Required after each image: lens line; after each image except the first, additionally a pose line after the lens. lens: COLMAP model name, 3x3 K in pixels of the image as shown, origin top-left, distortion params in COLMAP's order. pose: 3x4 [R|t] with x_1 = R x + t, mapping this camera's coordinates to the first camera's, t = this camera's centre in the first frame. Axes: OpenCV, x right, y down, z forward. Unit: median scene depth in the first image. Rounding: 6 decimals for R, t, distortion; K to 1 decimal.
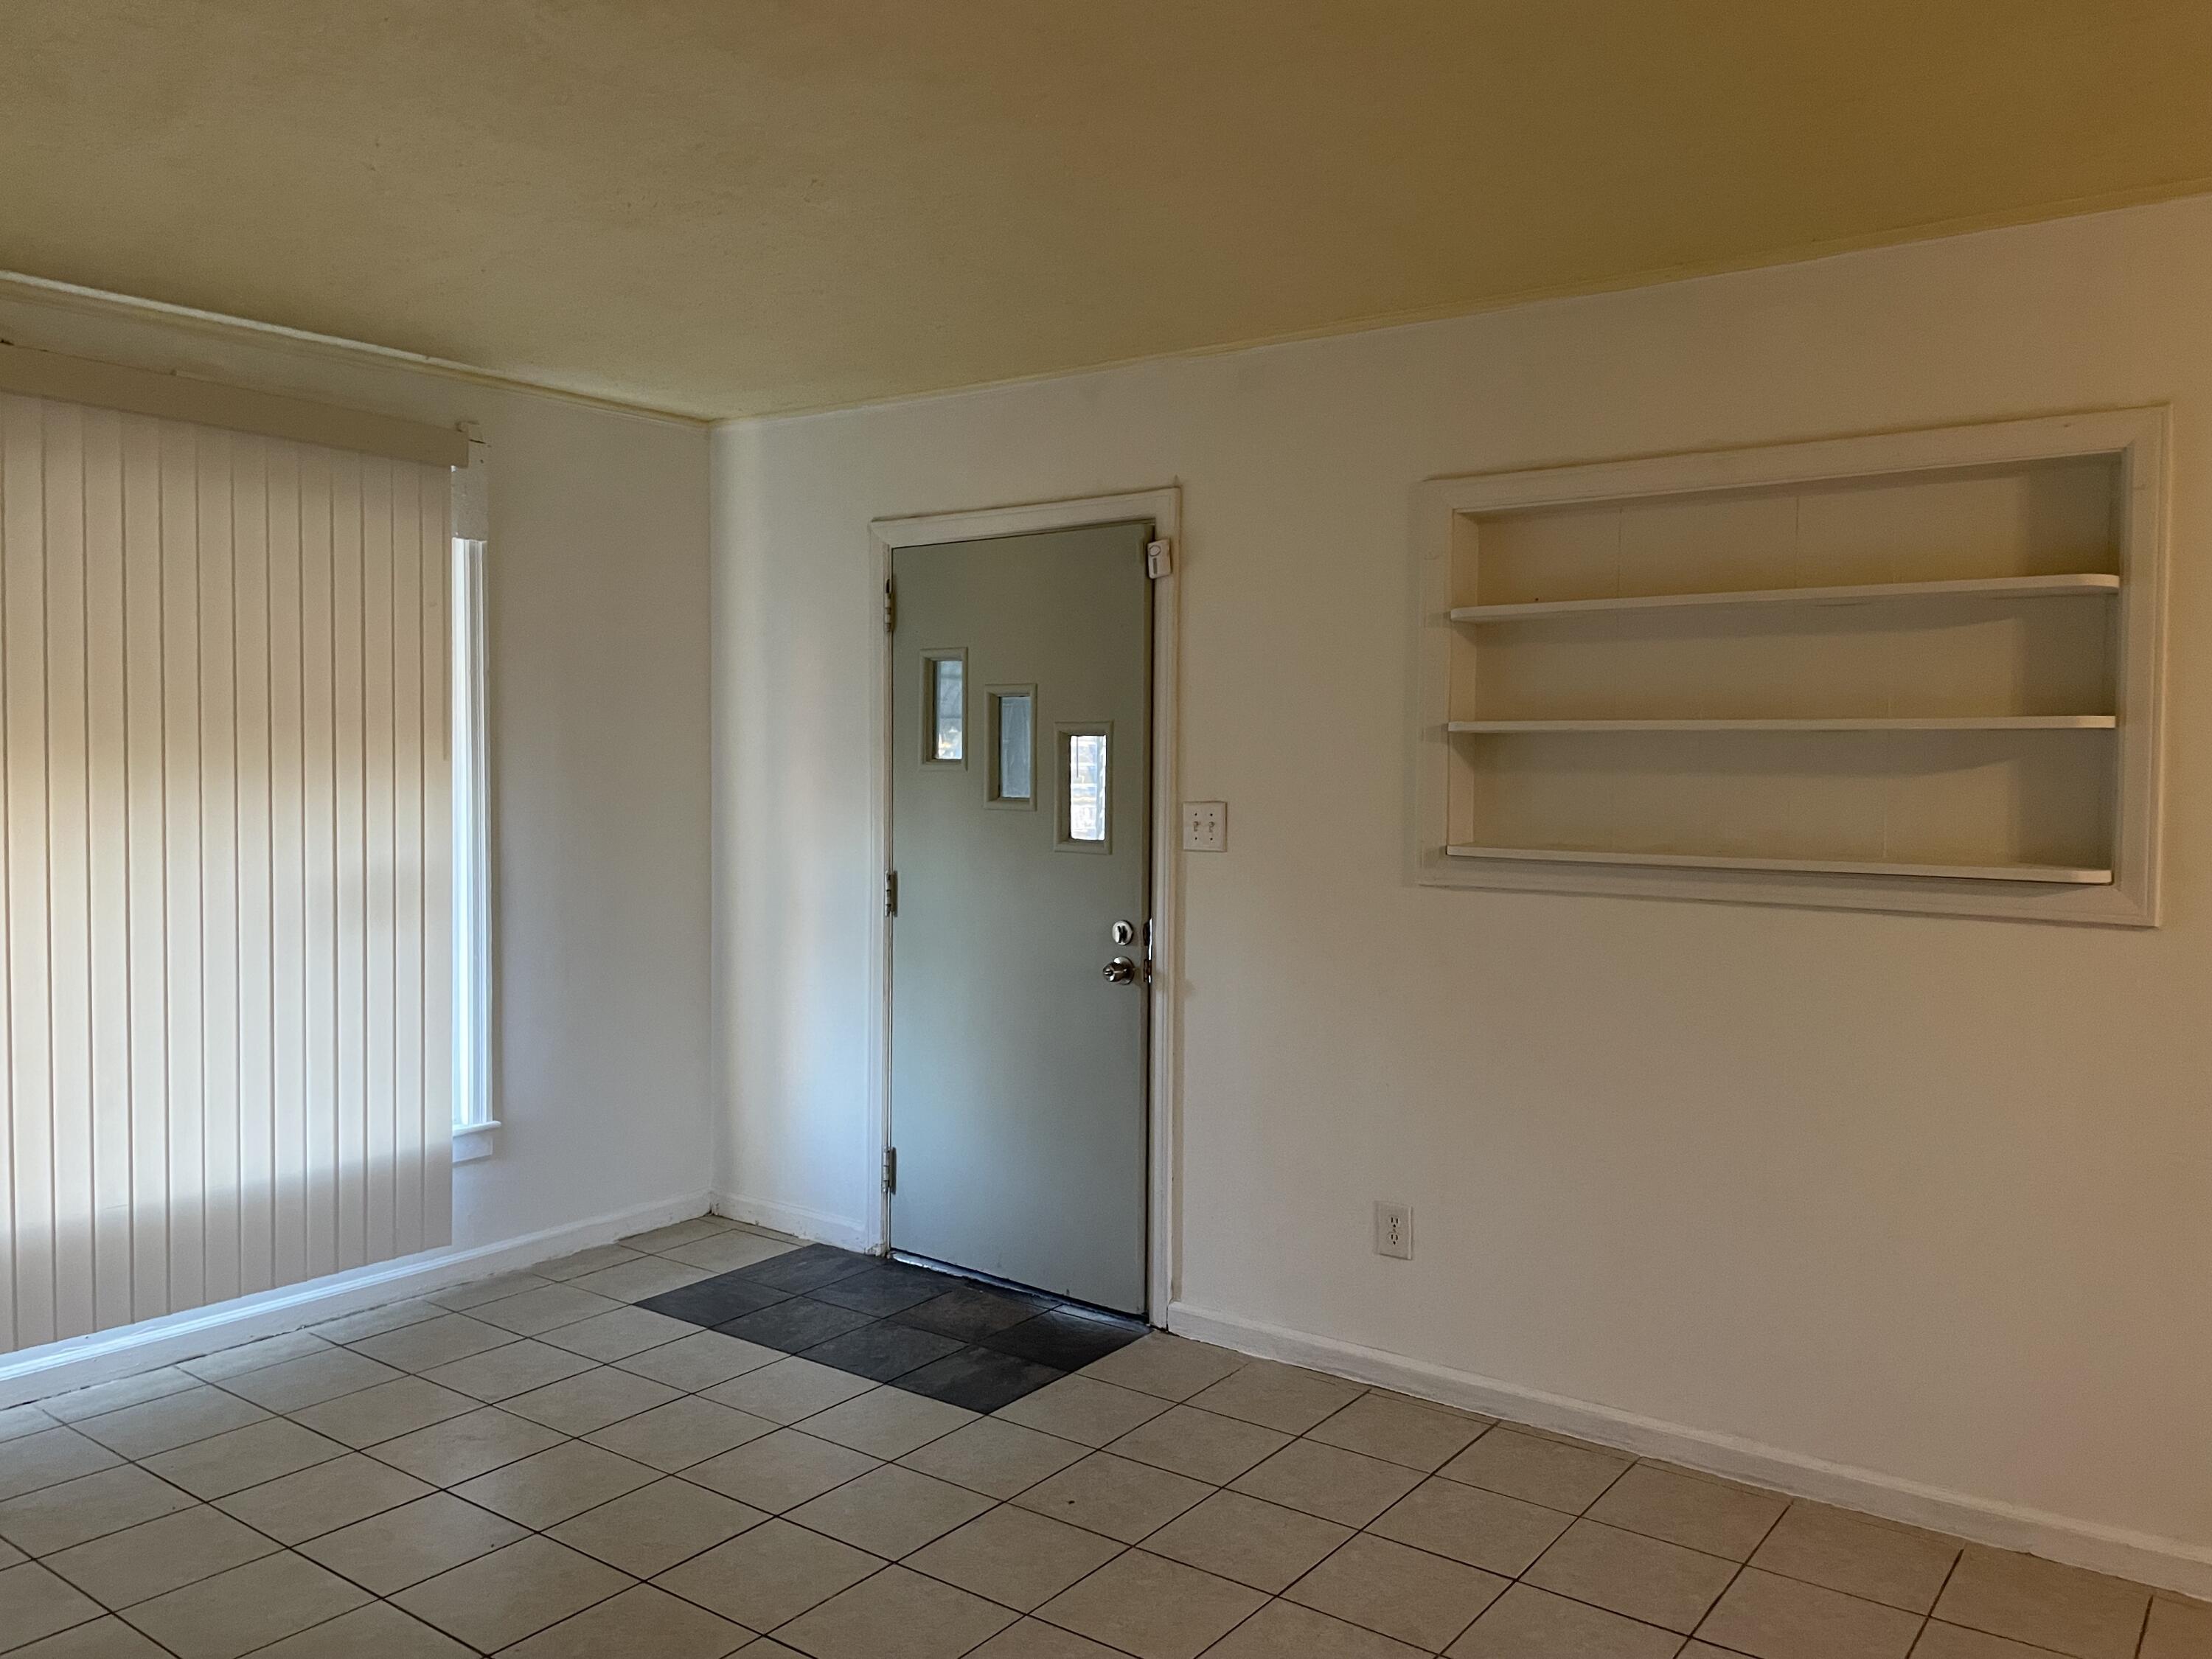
lens RADIAL K [[1672.0, 0, 1106.0], [0, 1672.0, 829.5], [0, 0, 1]] dist [0.088864, -0.123946]
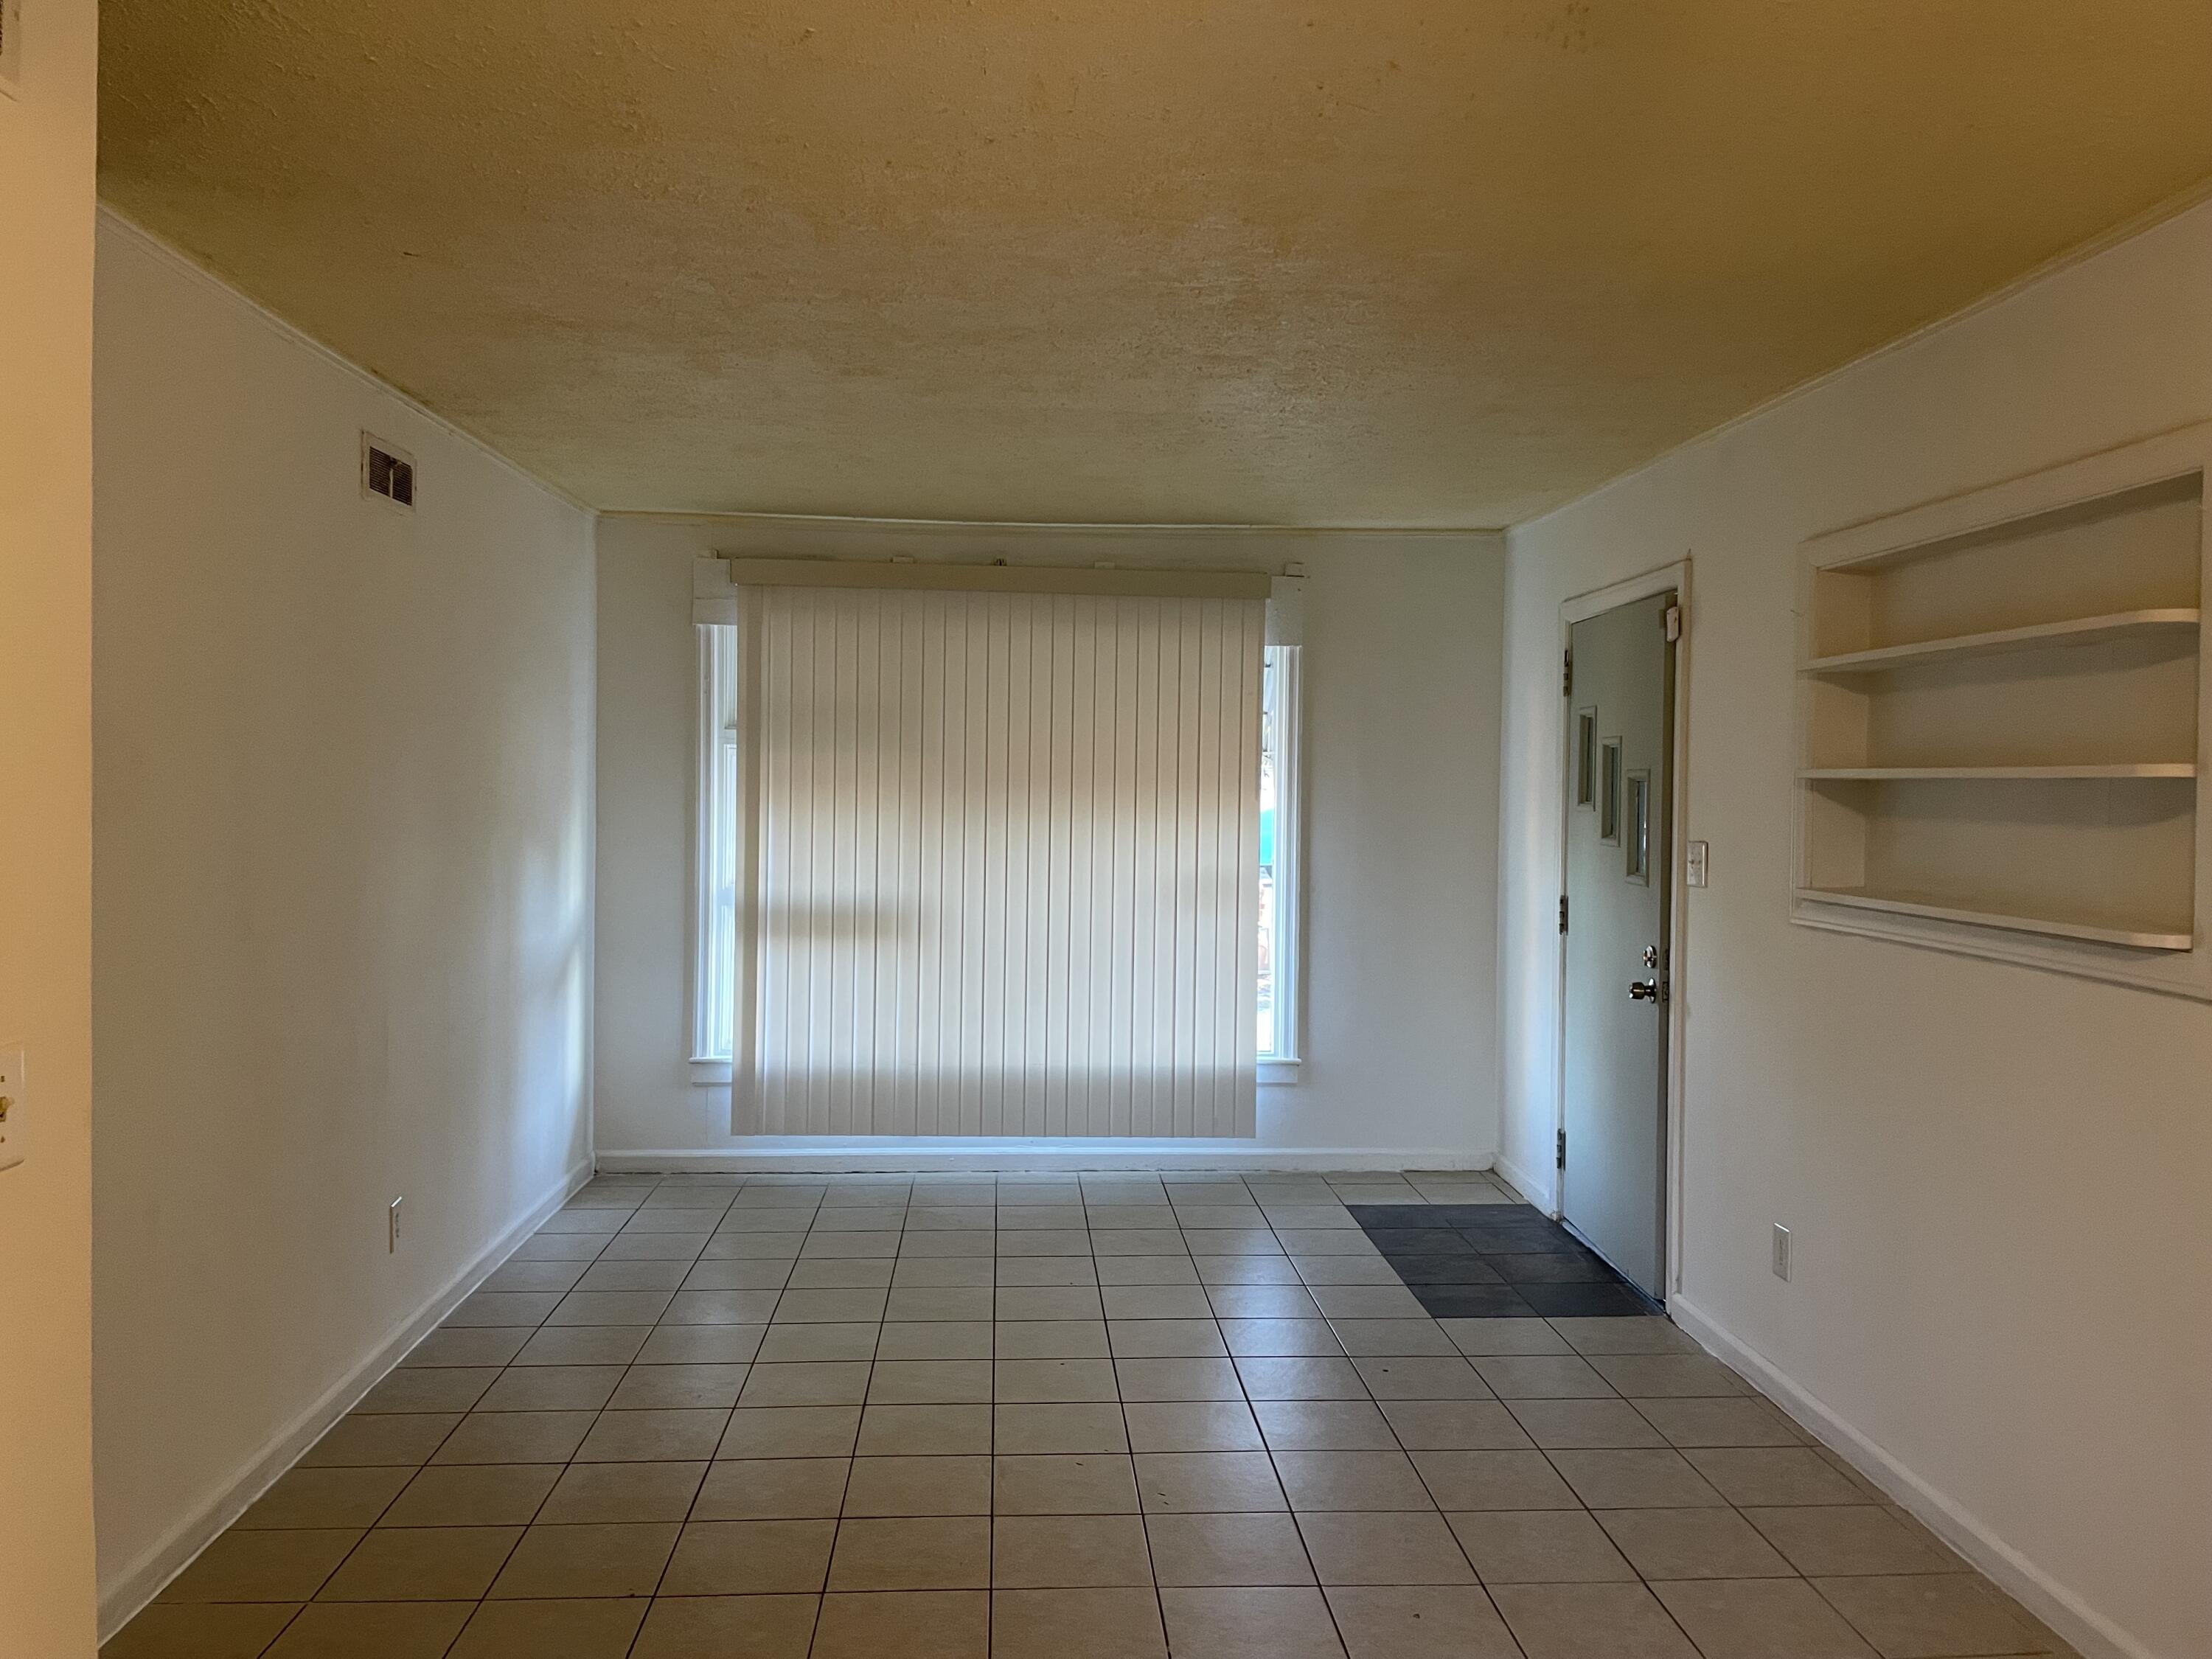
lens RADIAL K [[1672.0, 0, 1106.0], [0, 1672.0, 829.5], [0, 0, 1]] dist [0.088864, -0.123946]
pose [[0.633679, 0.019100, -0.773361, 0.668352], [-0.036728, 0.999311, -0.005415, -0.004376], [0.772724, 0.031836, 0.633943, -0.006095]]
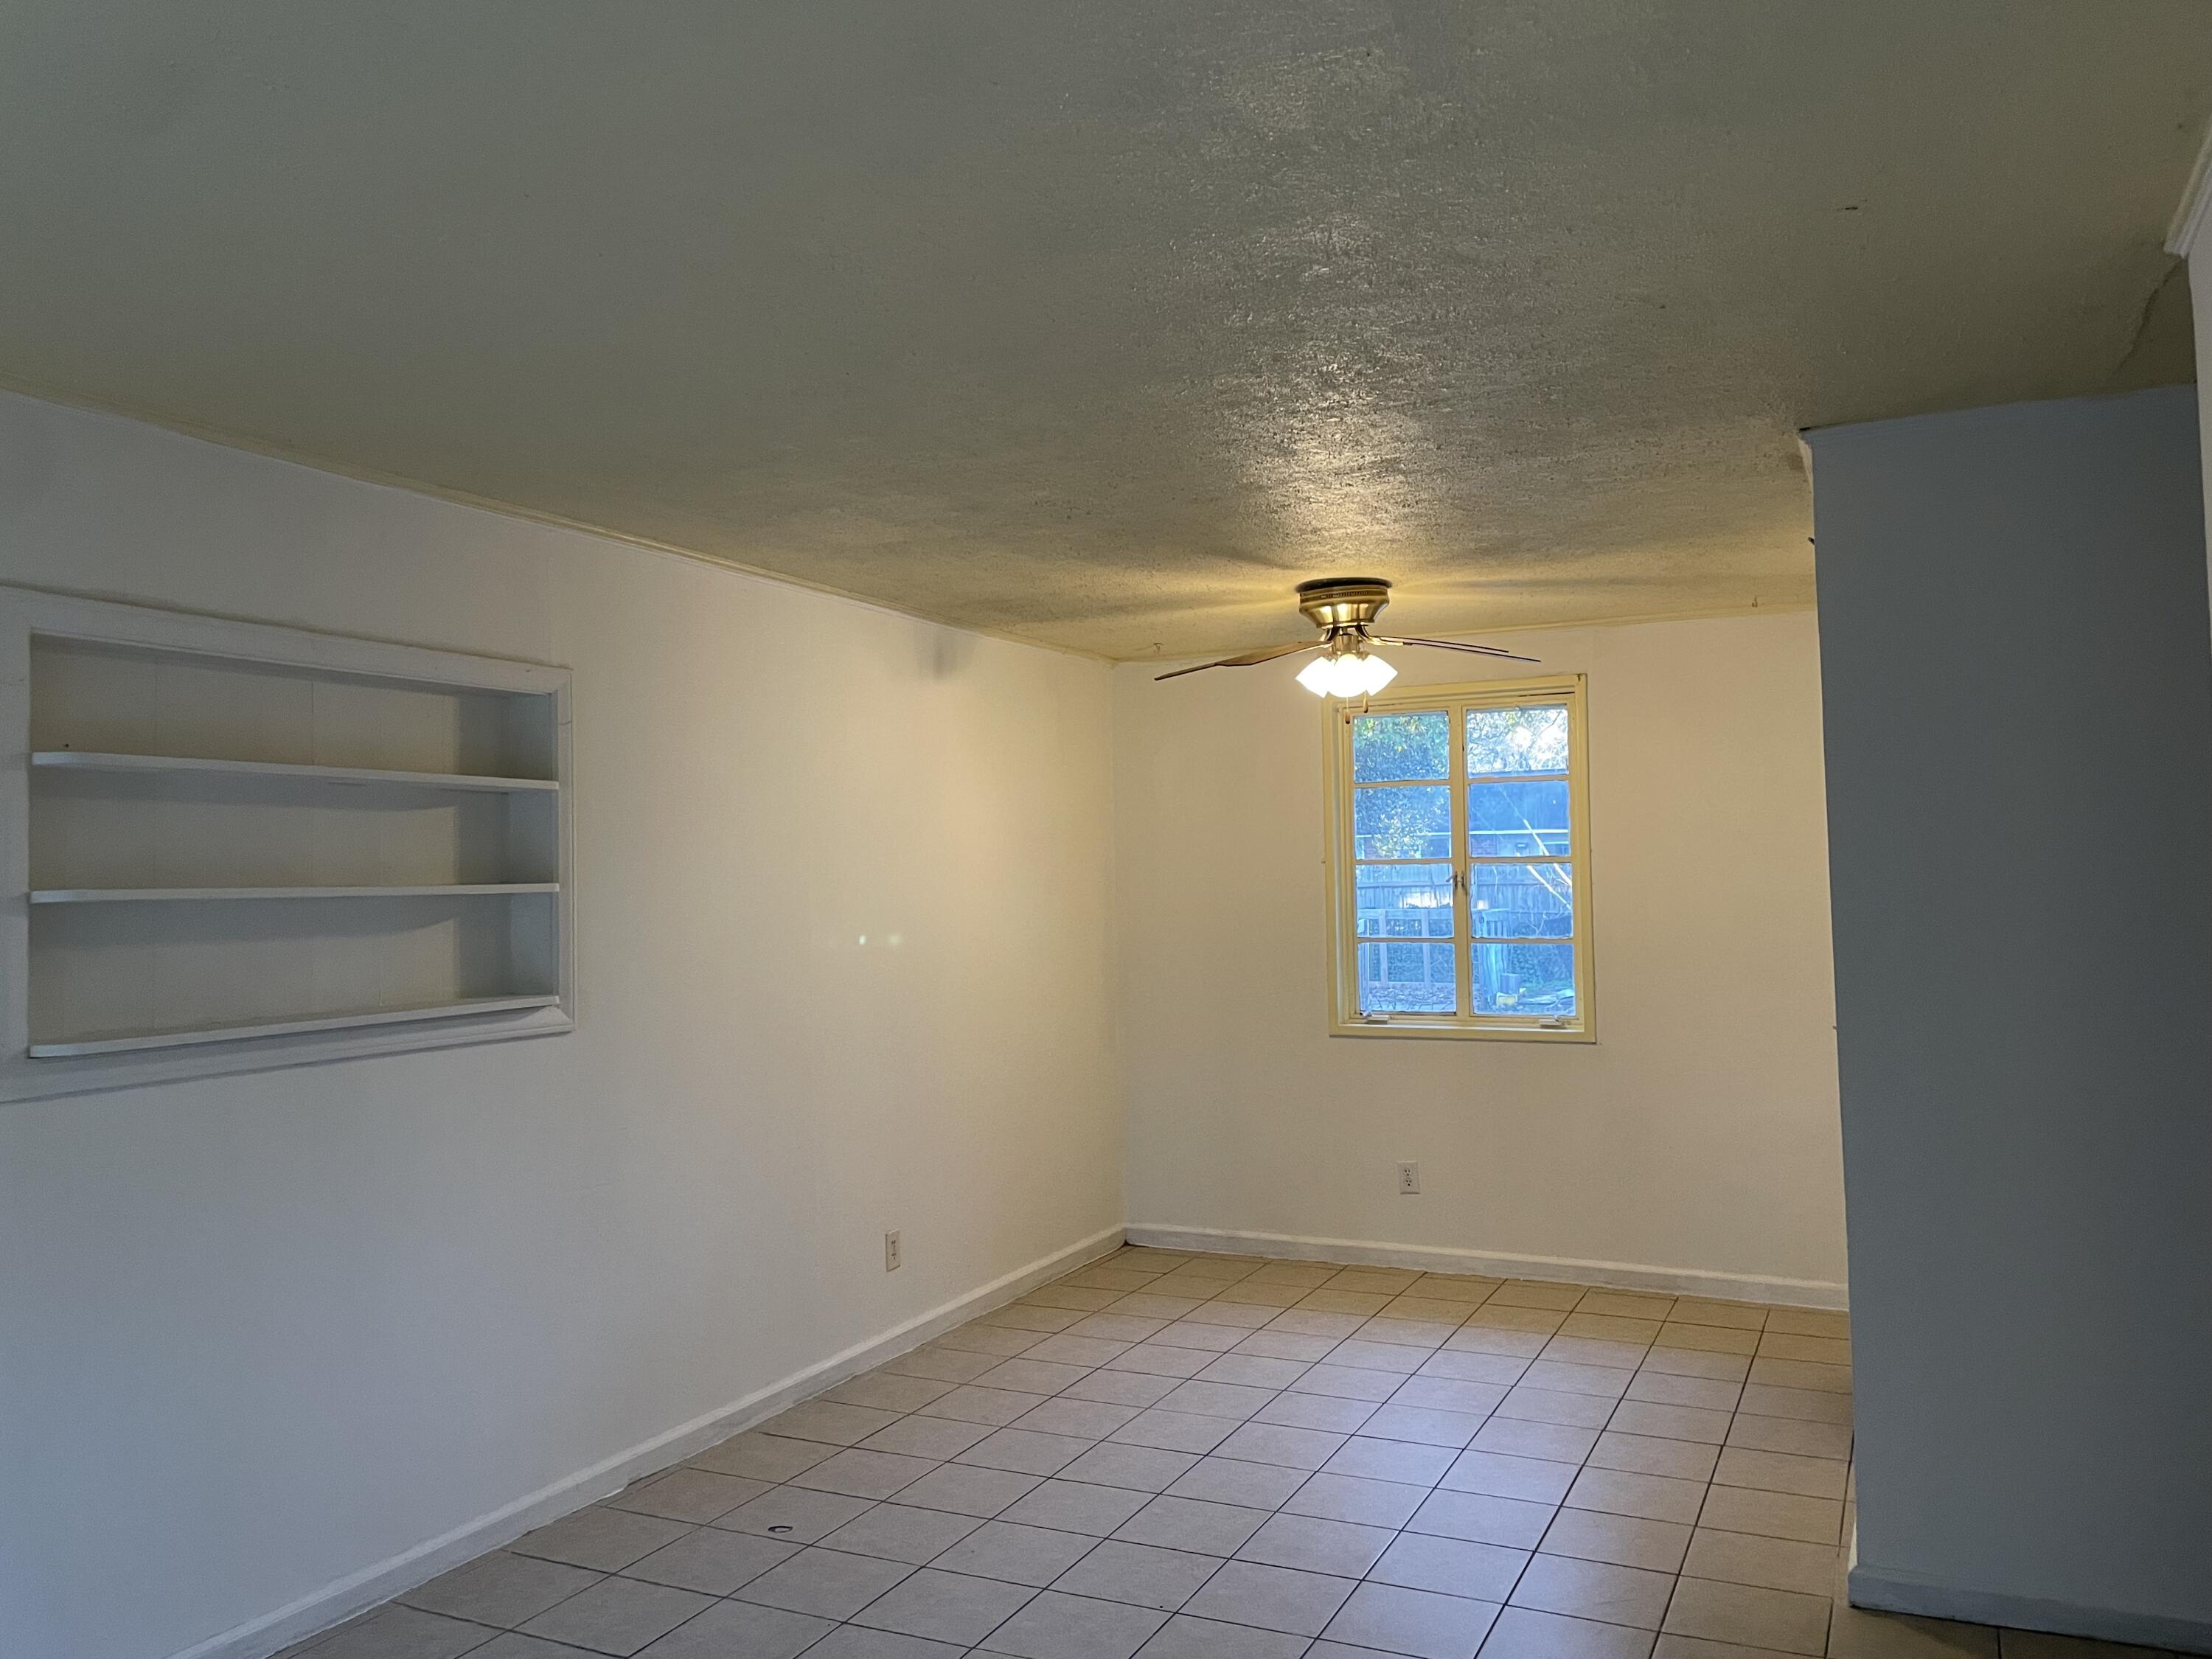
lens RADIAL K [[1672.0, 0, 1106.0], [0, 1672.0, 829.5], [0, 0, 1]] dist [0.088864, -0.123946]
pose [[-0.181589, 0.033780, 0.982794, -0.628864], [0.069049, 0.997381, -0.021523, -0.036557], [-0.980947, 0.063952, -0.183446, 0.592182]]
